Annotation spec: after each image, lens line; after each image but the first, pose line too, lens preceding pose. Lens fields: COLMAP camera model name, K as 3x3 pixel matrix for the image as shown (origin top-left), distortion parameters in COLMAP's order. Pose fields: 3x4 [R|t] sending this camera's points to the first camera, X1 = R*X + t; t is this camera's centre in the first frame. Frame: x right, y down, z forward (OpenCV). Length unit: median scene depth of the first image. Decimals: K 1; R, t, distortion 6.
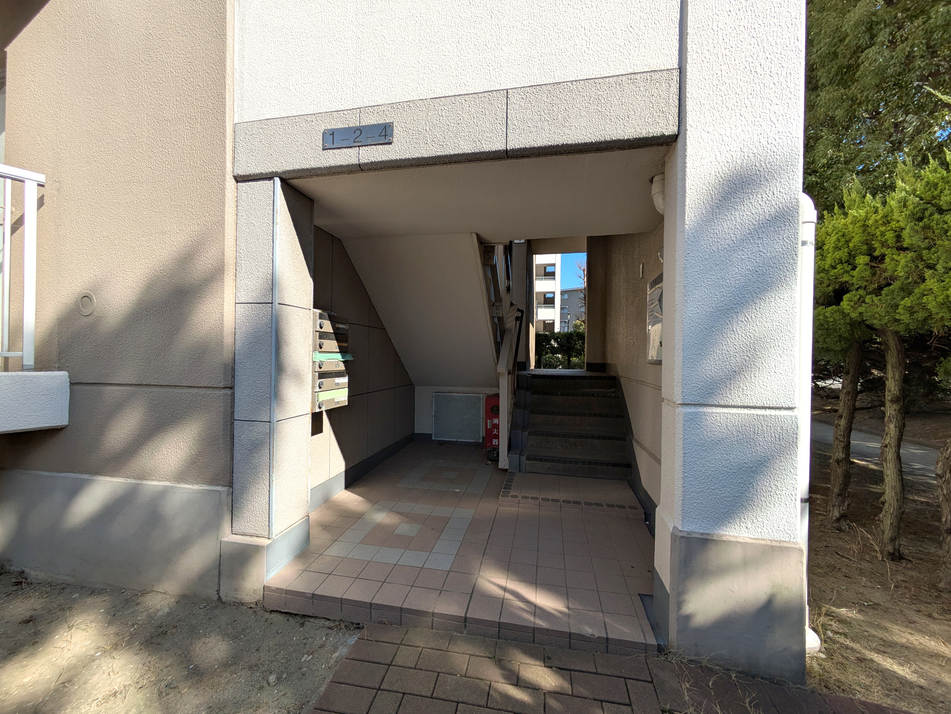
lens RADIAL K [[376.0, 0, 475.5], [0, 376.0, 357.0], [0, 0, 1]] dist [-0.001940, -0.000235]
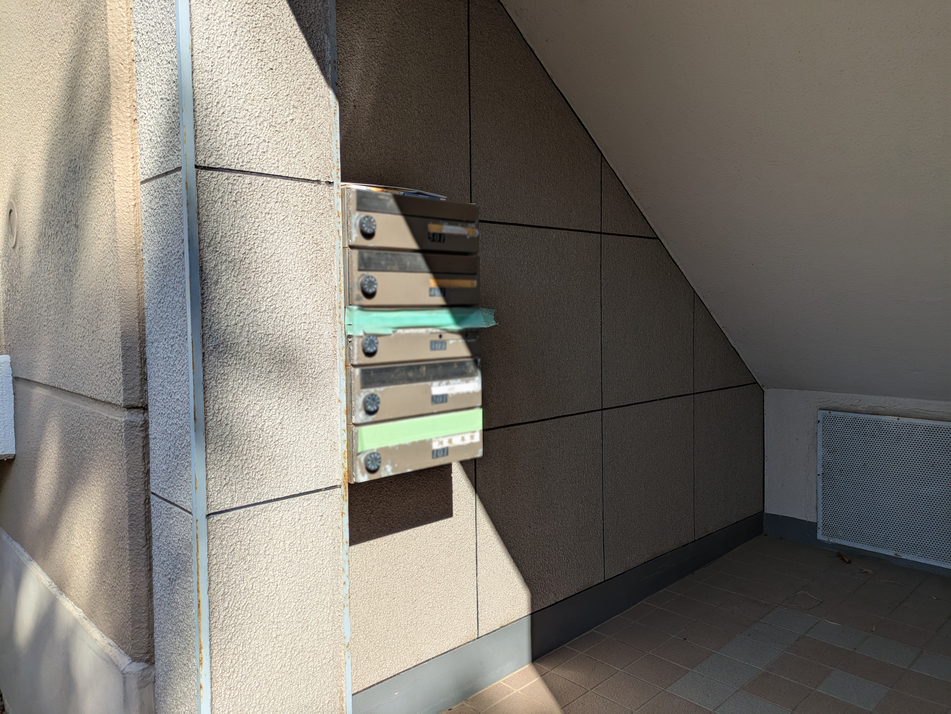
lens RADIAL K [[709.1, 0, 470.6], [0, 709.1, 348.8], [0, 0, 1]] dist [0.022470, -0.003917]
pose [[0.802596, 0.010617, -0.596428, 0.043981], [0.023910, 0.998466, 0.049948, -0.005891], [0.596043, -0.054348, 0.801111, 0.513225]]
